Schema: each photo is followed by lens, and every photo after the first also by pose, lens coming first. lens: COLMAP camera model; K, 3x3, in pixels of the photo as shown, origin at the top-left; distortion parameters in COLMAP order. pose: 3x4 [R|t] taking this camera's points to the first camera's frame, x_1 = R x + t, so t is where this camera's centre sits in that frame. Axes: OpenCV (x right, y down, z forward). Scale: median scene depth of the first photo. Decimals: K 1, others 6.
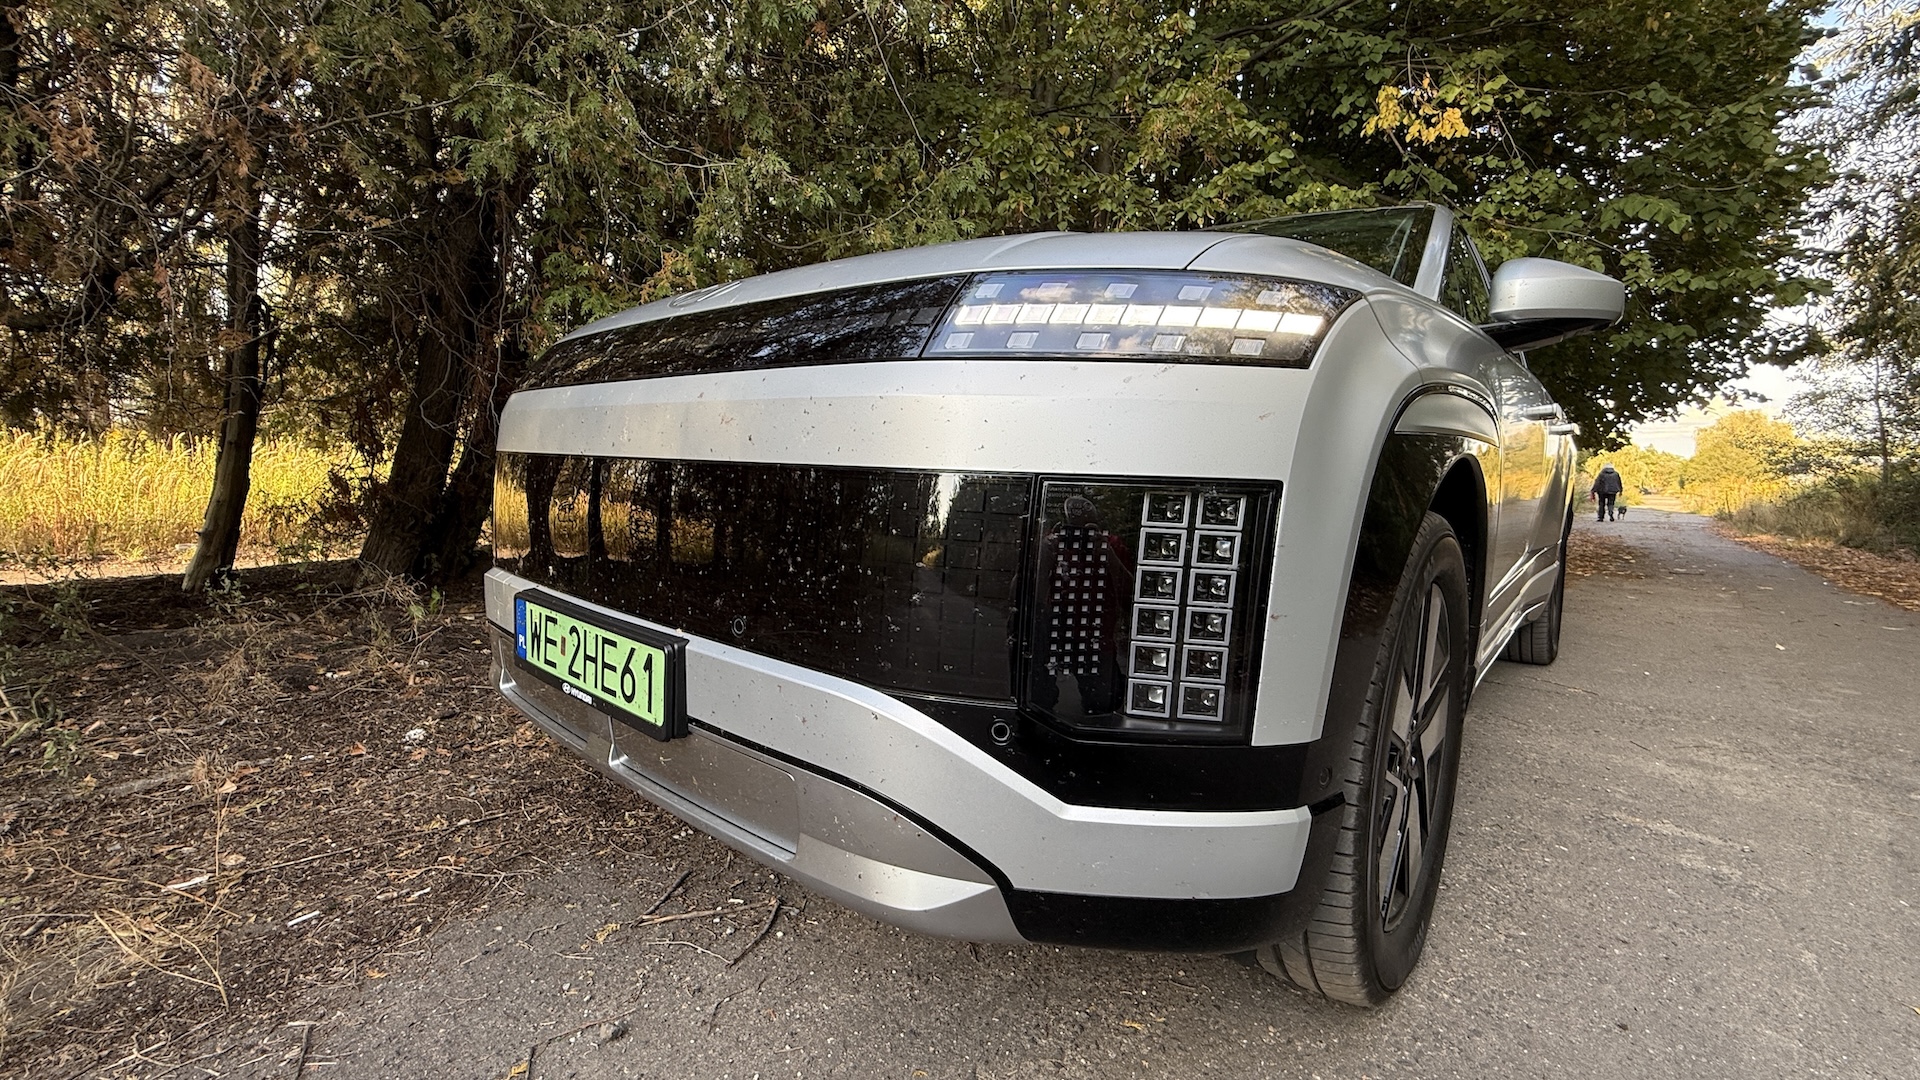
lens RADIAL K [[774.2, 0, 951.9], [0, 774.2, 538.2], [0, 0, 1]] dist [0.000532, -0.000008]
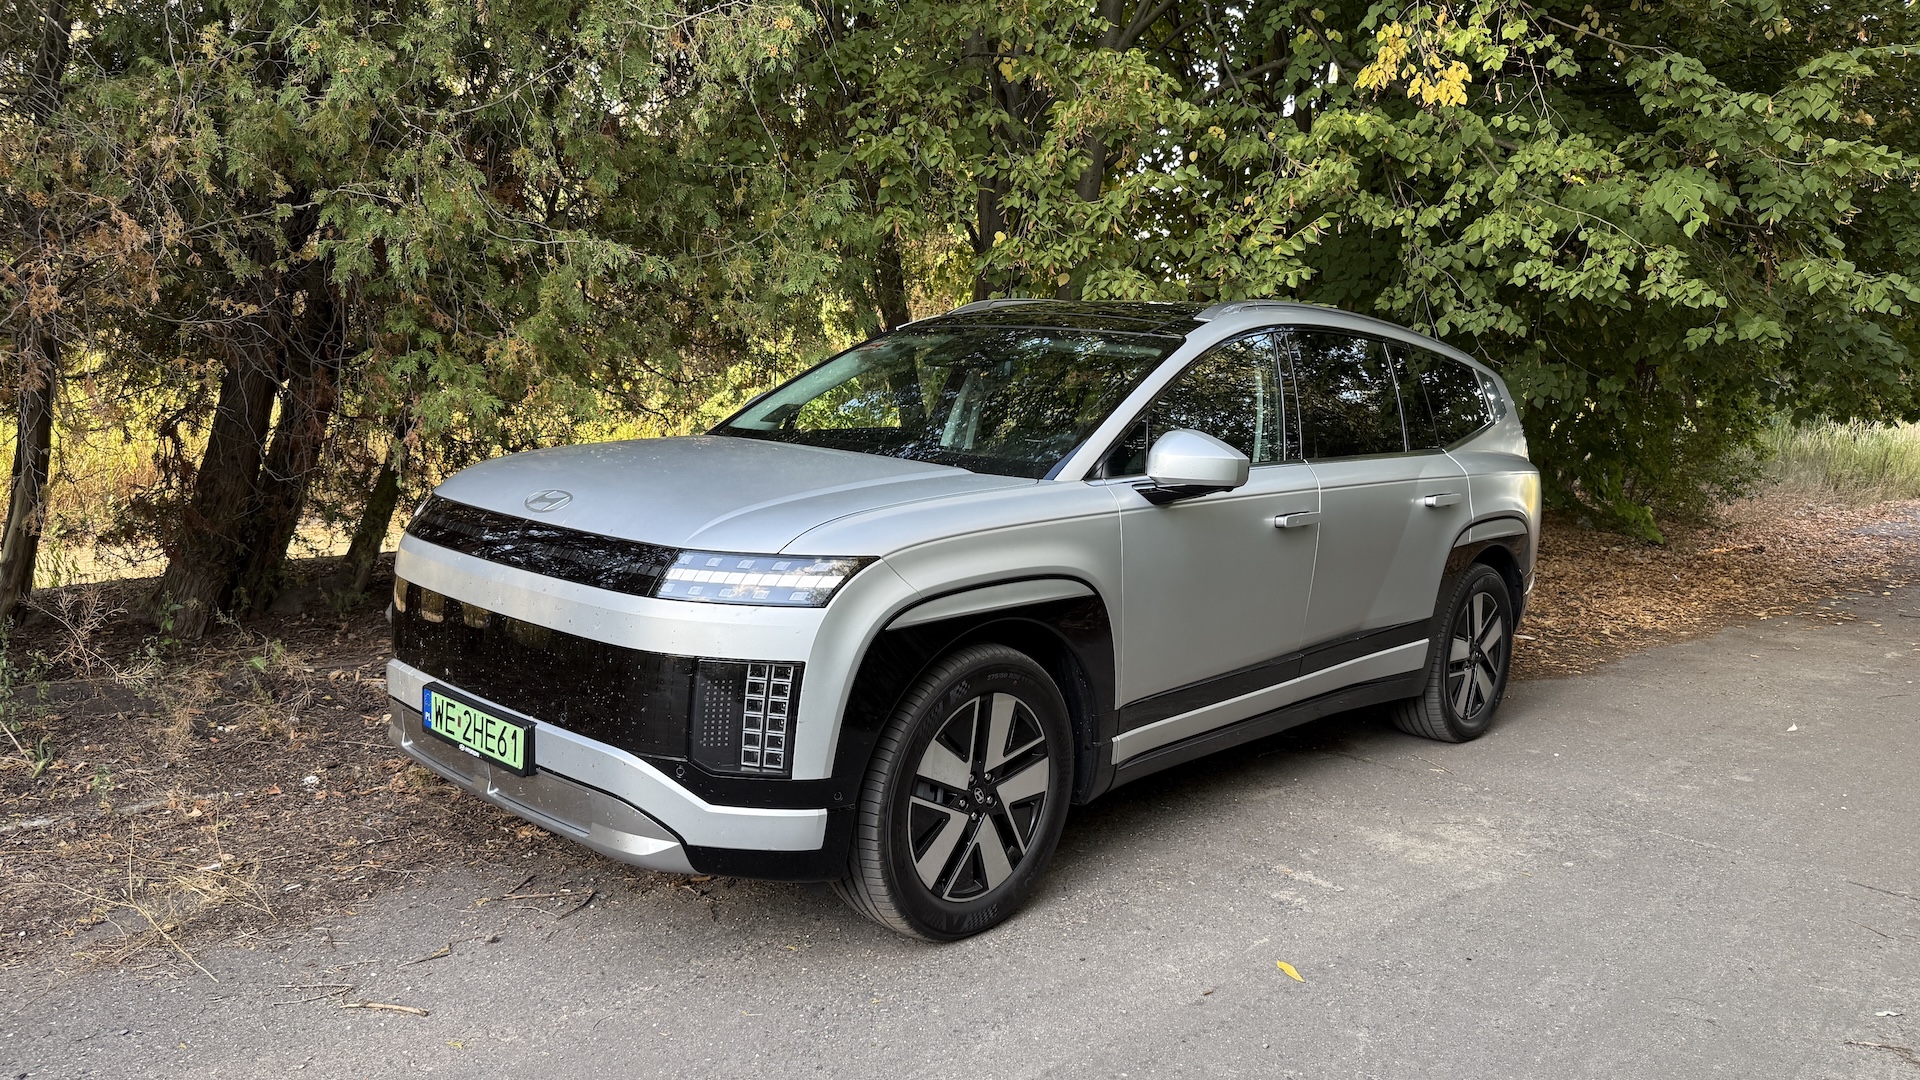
lens RADIAL K [[1383.3, 0, 953.8], [0, 1383.3, 548.1], [0, 0, 1]] dist [0.152212, -0.209073]
pose [[0.999313, 0.019071, -0.031767, 0.704650], [-0.017537, 0.998699, 0.047883, -0.433107], [0.032638, -0.047293, 0.998348, -2.141503]]
